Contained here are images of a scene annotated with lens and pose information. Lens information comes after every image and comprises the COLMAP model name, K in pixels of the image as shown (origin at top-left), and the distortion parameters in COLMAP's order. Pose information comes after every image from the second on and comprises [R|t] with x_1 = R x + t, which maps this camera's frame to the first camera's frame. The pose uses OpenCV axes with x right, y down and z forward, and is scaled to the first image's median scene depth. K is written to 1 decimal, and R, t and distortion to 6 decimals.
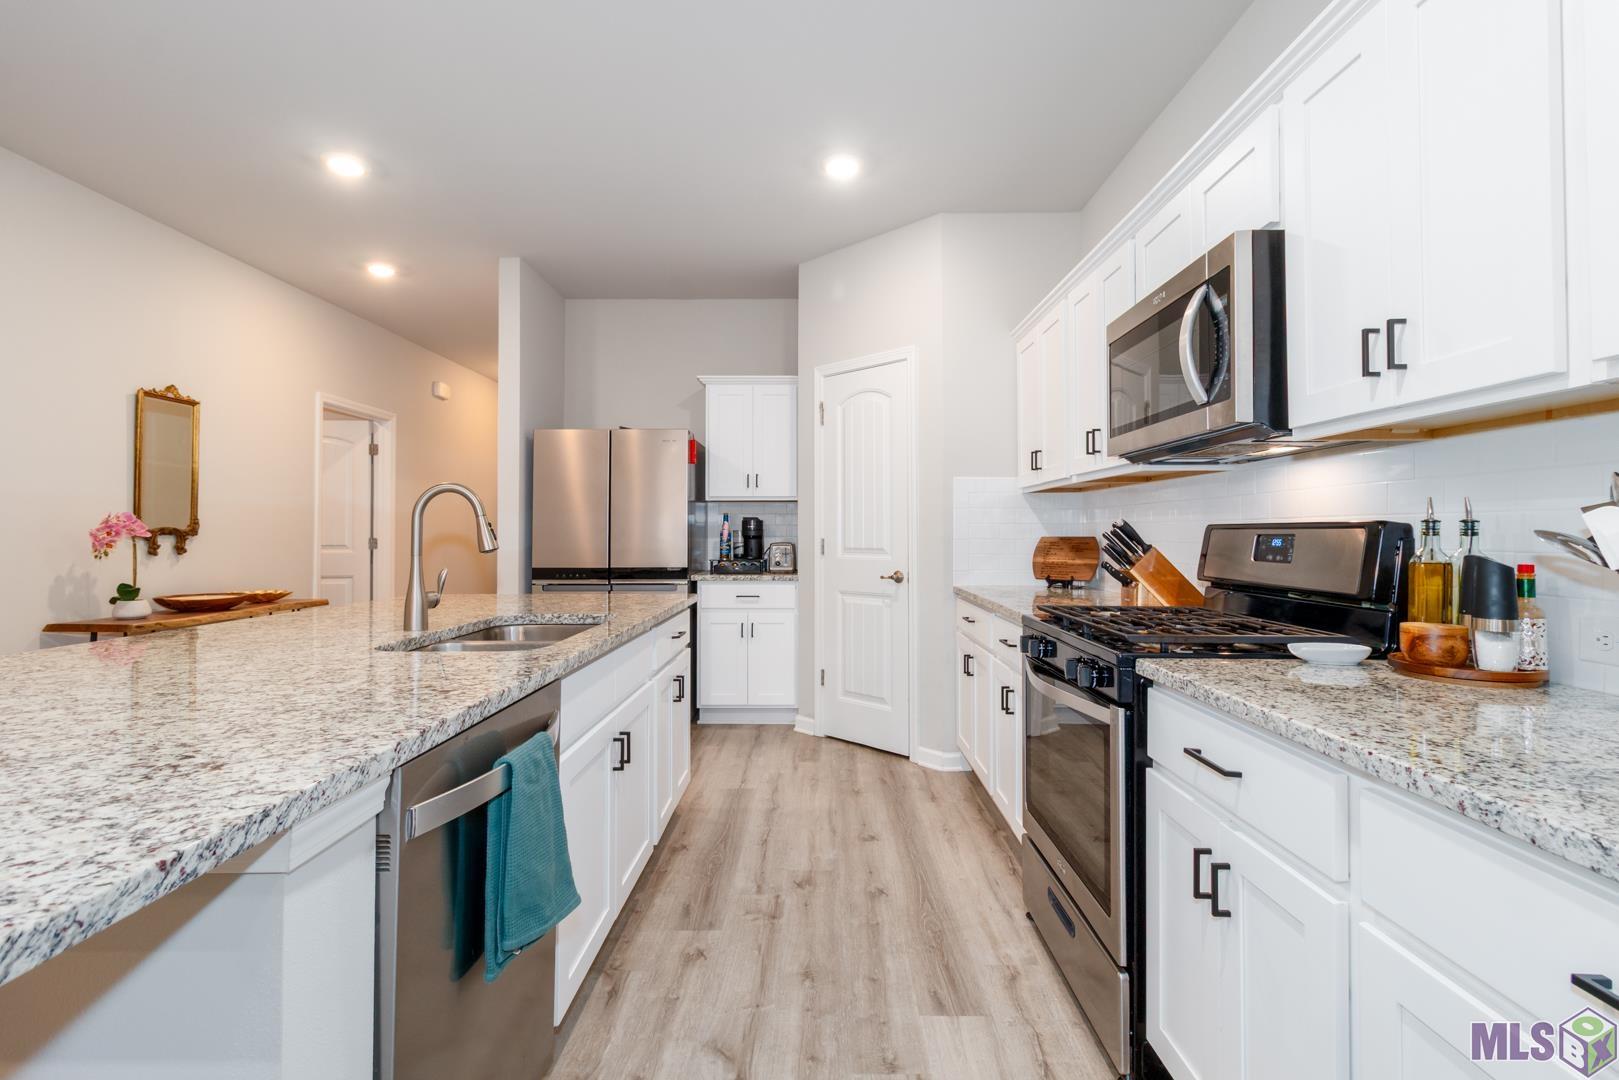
lens RADIAL K [[754.3, 0, 814.1], [0, 754.3, 521.6], [0, 0, 1]] dist [-0.034481, 0.000031]
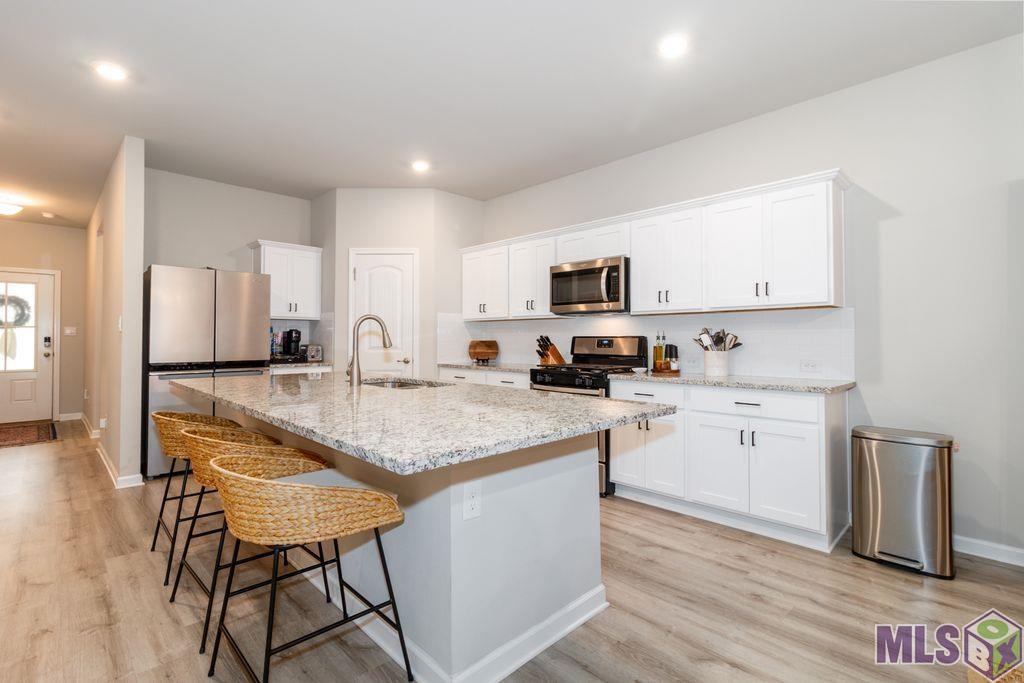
lens RADIAL K [[470.2, 0, 523.4], [0, 470.2, 334.6], [0, 0, 1]] dist [-0.000048, -0.000019]
pose [[0.704162, 0.009990, 0.709969, -0.599882], [-0.012489, 0.999921, -0.001684, 0.001690], [-0.709929, -0.007681, 0.704231, -0.121218]]
